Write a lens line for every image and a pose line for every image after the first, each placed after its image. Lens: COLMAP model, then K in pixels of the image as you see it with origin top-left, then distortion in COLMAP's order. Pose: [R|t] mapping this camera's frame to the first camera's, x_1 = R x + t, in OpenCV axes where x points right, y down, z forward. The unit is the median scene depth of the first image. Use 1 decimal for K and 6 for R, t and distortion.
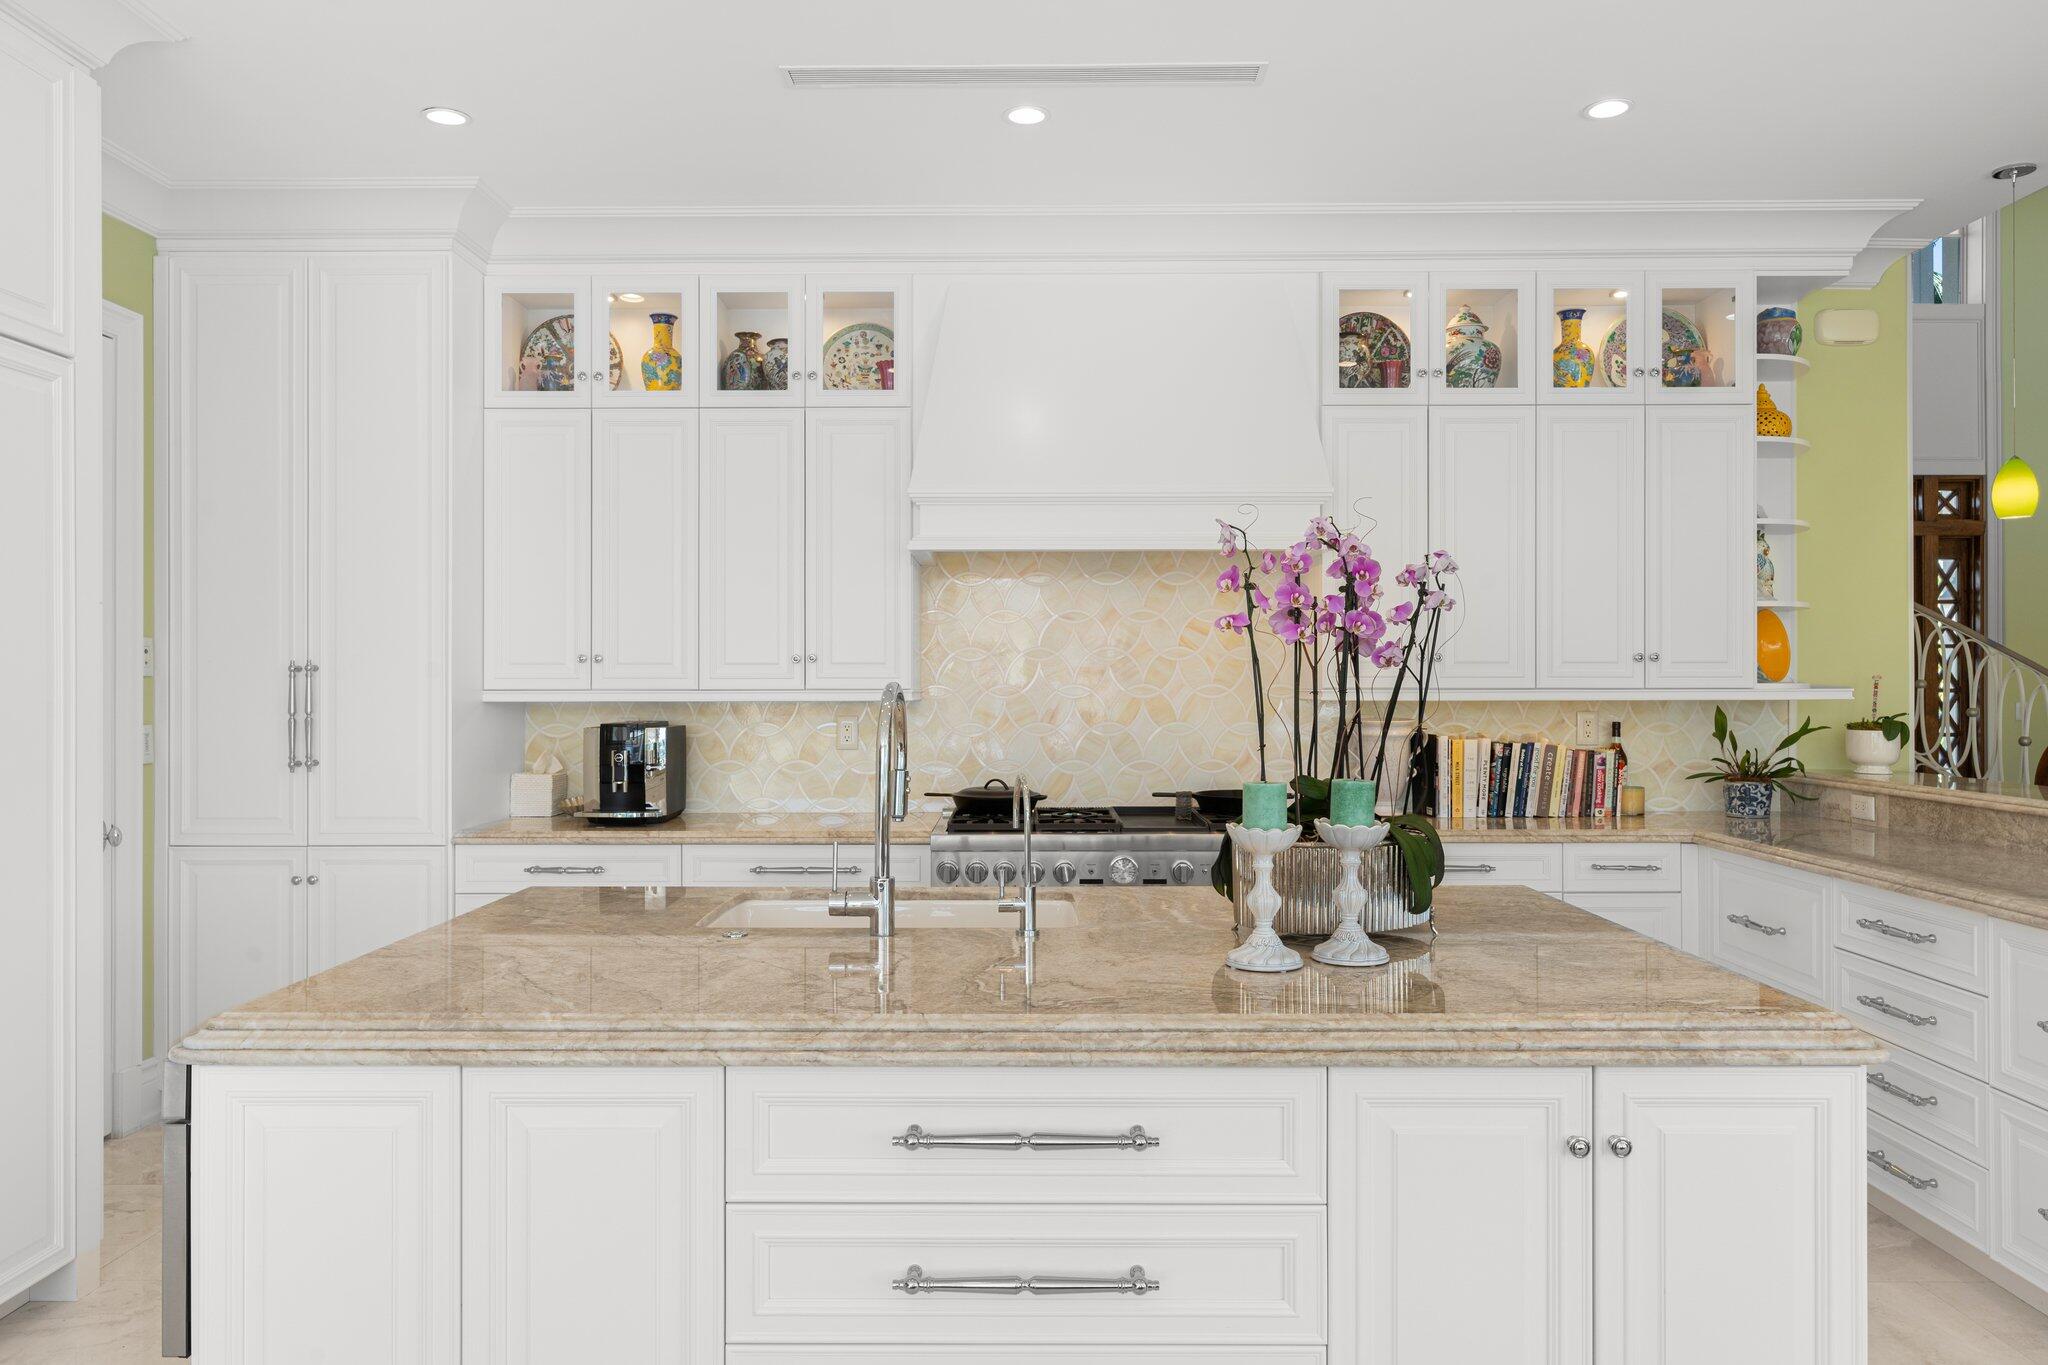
lens RADIAL K [[1345.8, 0, 1024.0], [0, 1345.8, 682.6], [0, 0, 1]] dist [-0.000585, 0.005816]
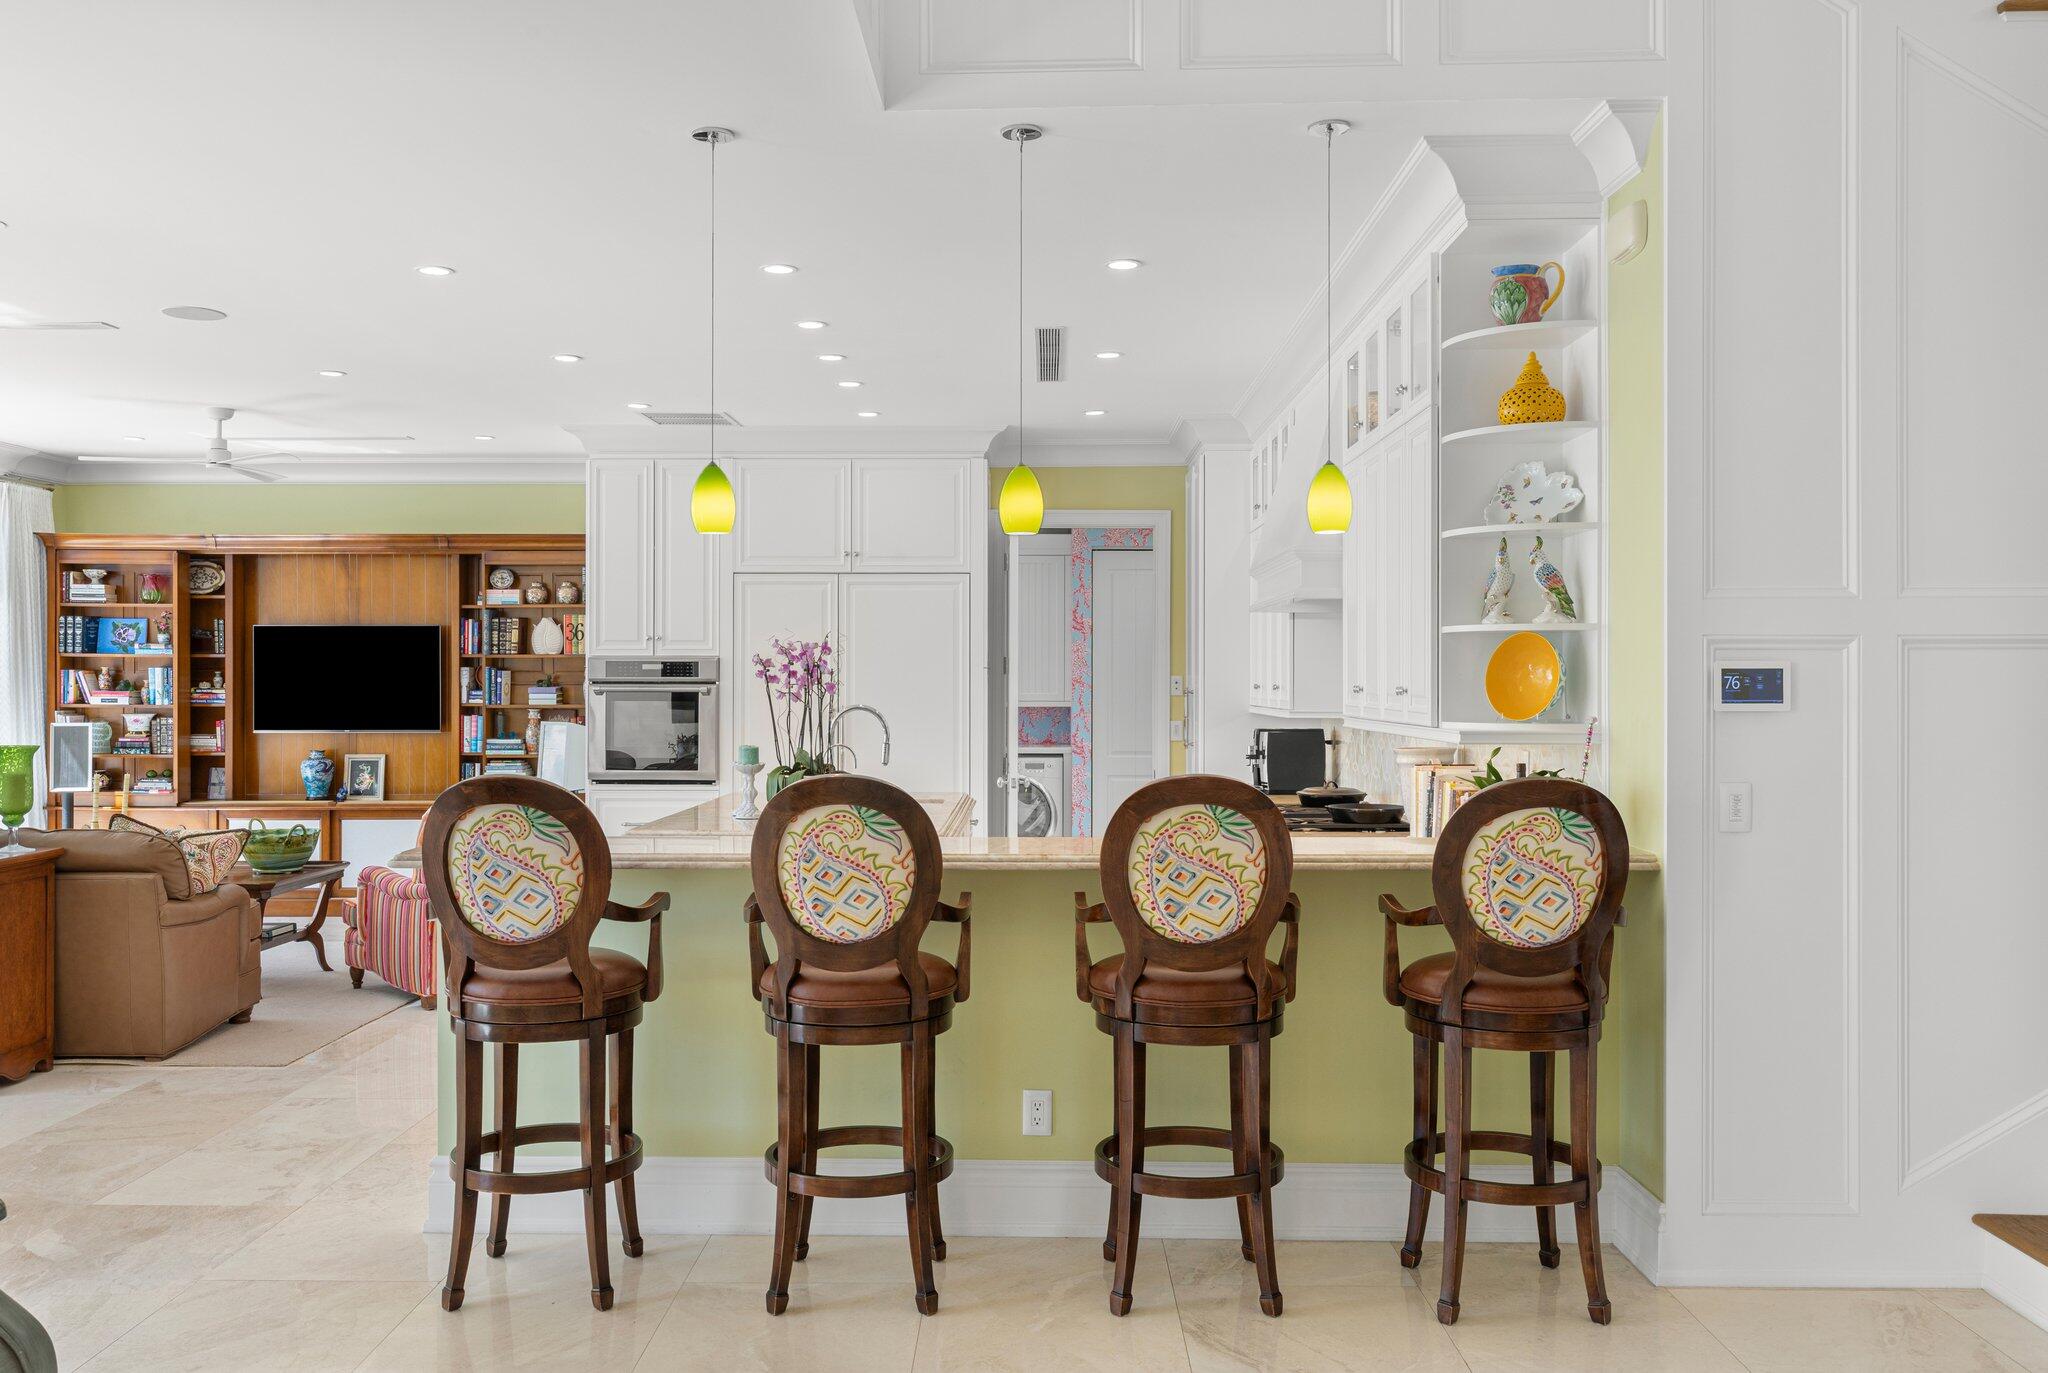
lens RADIAL K [[1677.6, 0, 1022.8], [0, 1677.6, 676.0], [0, 0, 1]] dist [-0.003910, 0.006500]
pose [[-0.003591, -0.001703, -0.999992, 1.590089], [0.000509, 0.999998, -0.001704, -0.026358], [0.999993, -0.000515, -0.003590, 0.714992]]
